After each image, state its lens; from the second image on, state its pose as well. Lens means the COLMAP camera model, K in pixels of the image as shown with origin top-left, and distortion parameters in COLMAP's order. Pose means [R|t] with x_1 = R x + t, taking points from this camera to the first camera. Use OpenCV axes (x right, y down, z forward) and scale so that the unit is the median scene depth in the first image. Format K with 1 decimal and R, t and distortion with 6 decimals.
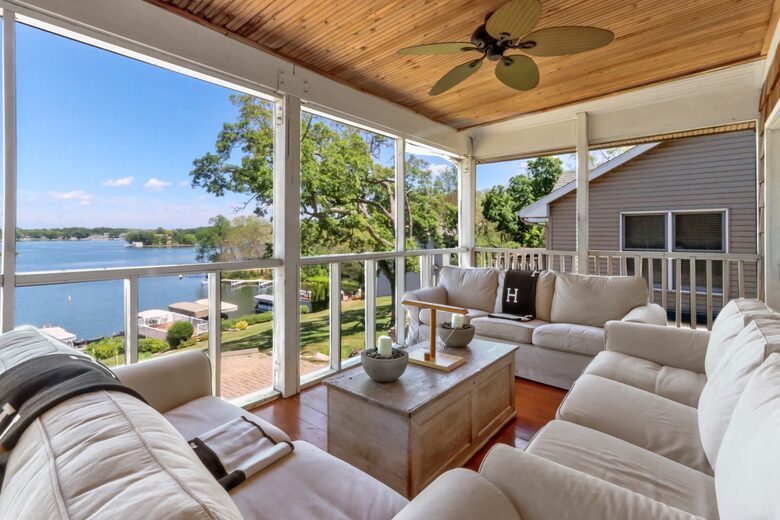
lens RADIAL K [[373.5, 0, 386.3], [0, 373.5, 242.0], [0, 0, 1]] dist [0.000896, 0.000671]
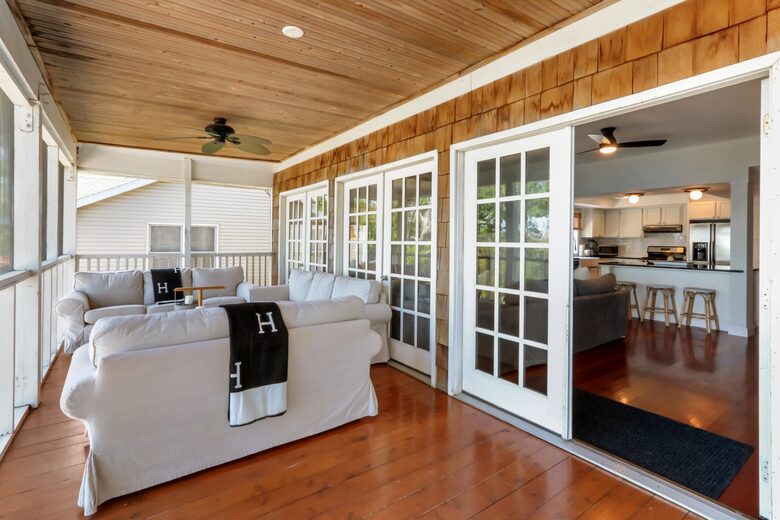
lens RADIAL K [[373.5, 0, 386.3], [0, 373.5, 242.0], [0, 0, 1]] dist [0.000896, 0.000671]
pose [[0.243734, 0.005471, 0.969827, -0.770797], [0.002303, 0.999978, -0.006219, -0.012236], [-0.969839, 0.003749, 0.243716, -0.109234]]
